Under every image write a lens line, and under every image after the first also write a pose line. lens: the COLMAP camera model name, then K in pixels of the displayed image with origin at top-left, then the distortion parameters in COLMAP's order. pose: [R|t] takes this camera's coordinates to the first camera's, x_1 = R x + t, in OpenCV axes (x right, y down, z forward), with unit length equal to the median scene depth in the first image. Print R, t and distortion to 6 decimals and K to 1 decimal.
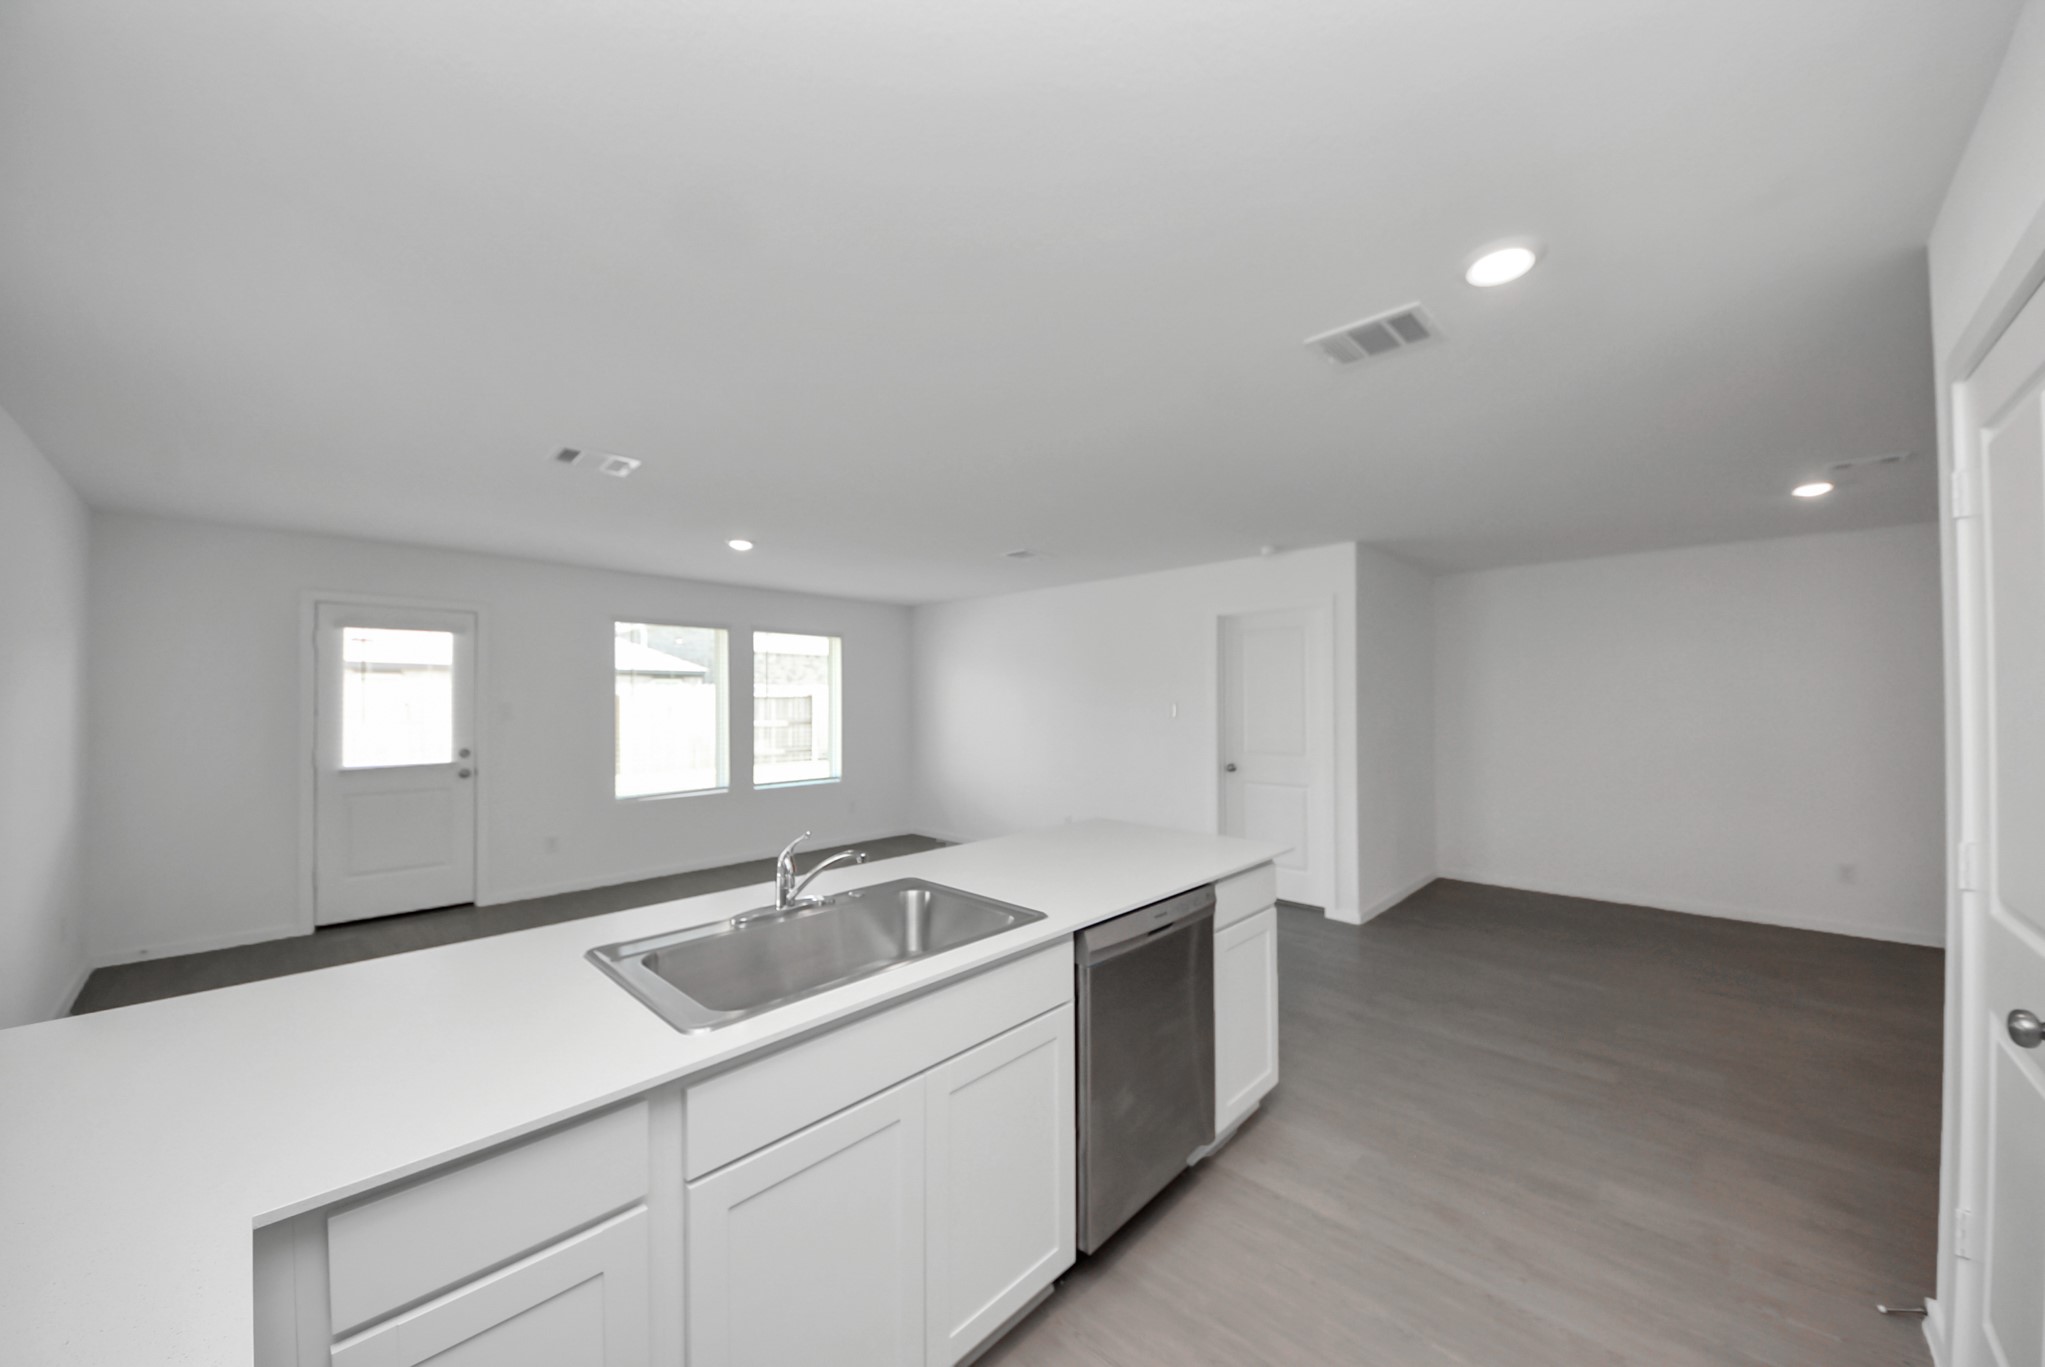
lens RADIAL K [[728.0, 0, 1039.0], [0, 728.0, 692.7], [0, 0, 1]] dist [0.000035, -0.000003]
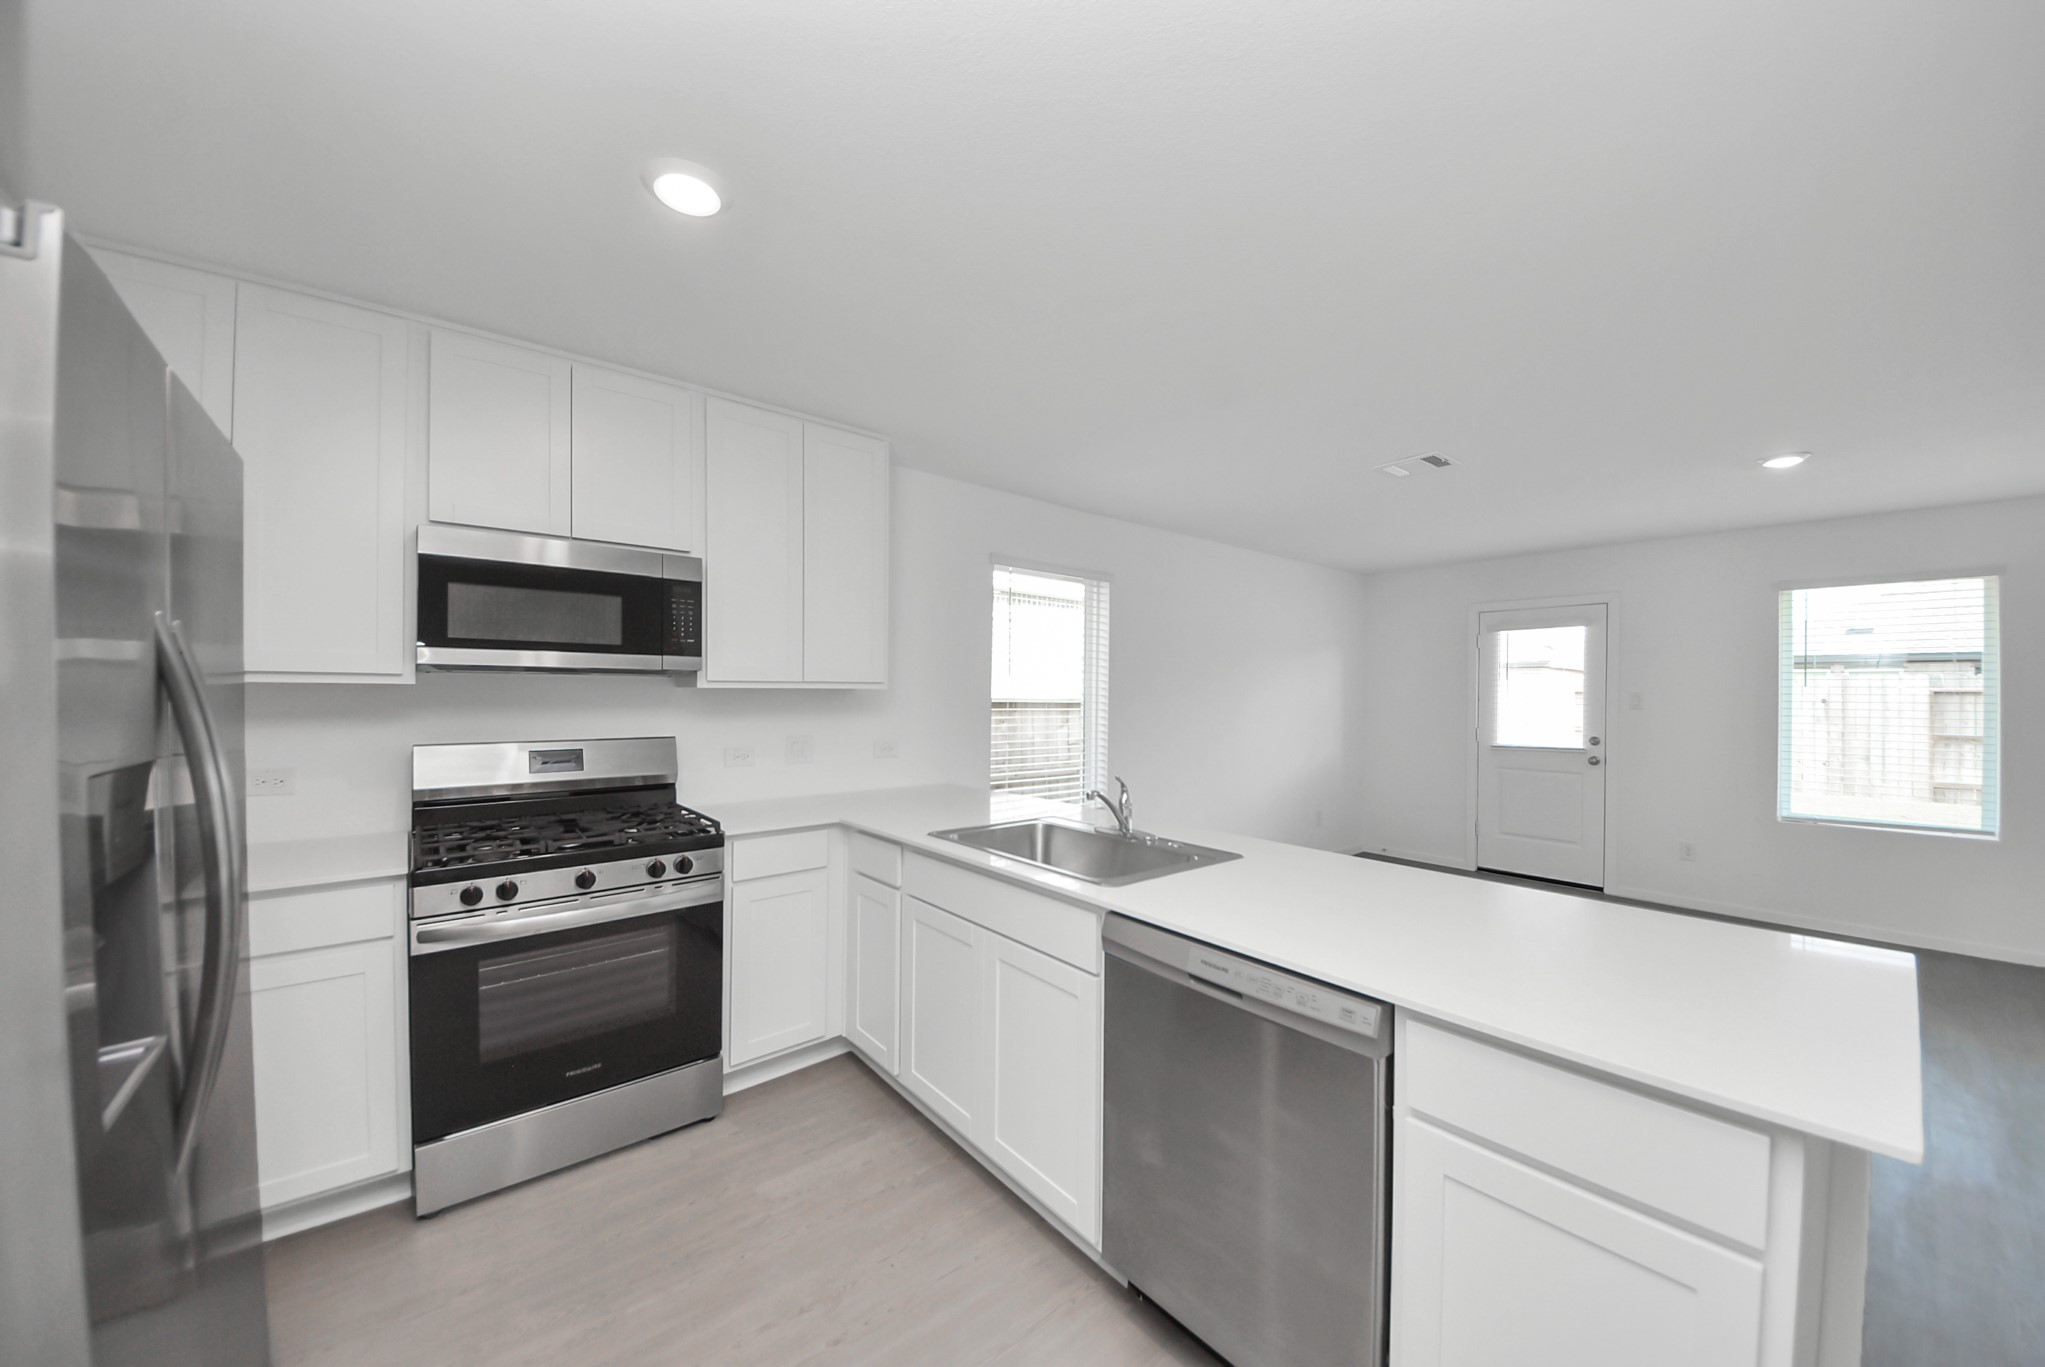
lens RADIAL K [[728.0, 0, 1039.0], [0, 728.0, 692.7], [0, 0, 1]] dist [0.000035, -0.000003]
pose [[-0.135465, -0.003798, -0.990775, 0.346492], [0.002418, 0.999988, -0.004164, 0.016685], [0.990779, -0.002959, -0.135454, 0.360013]]
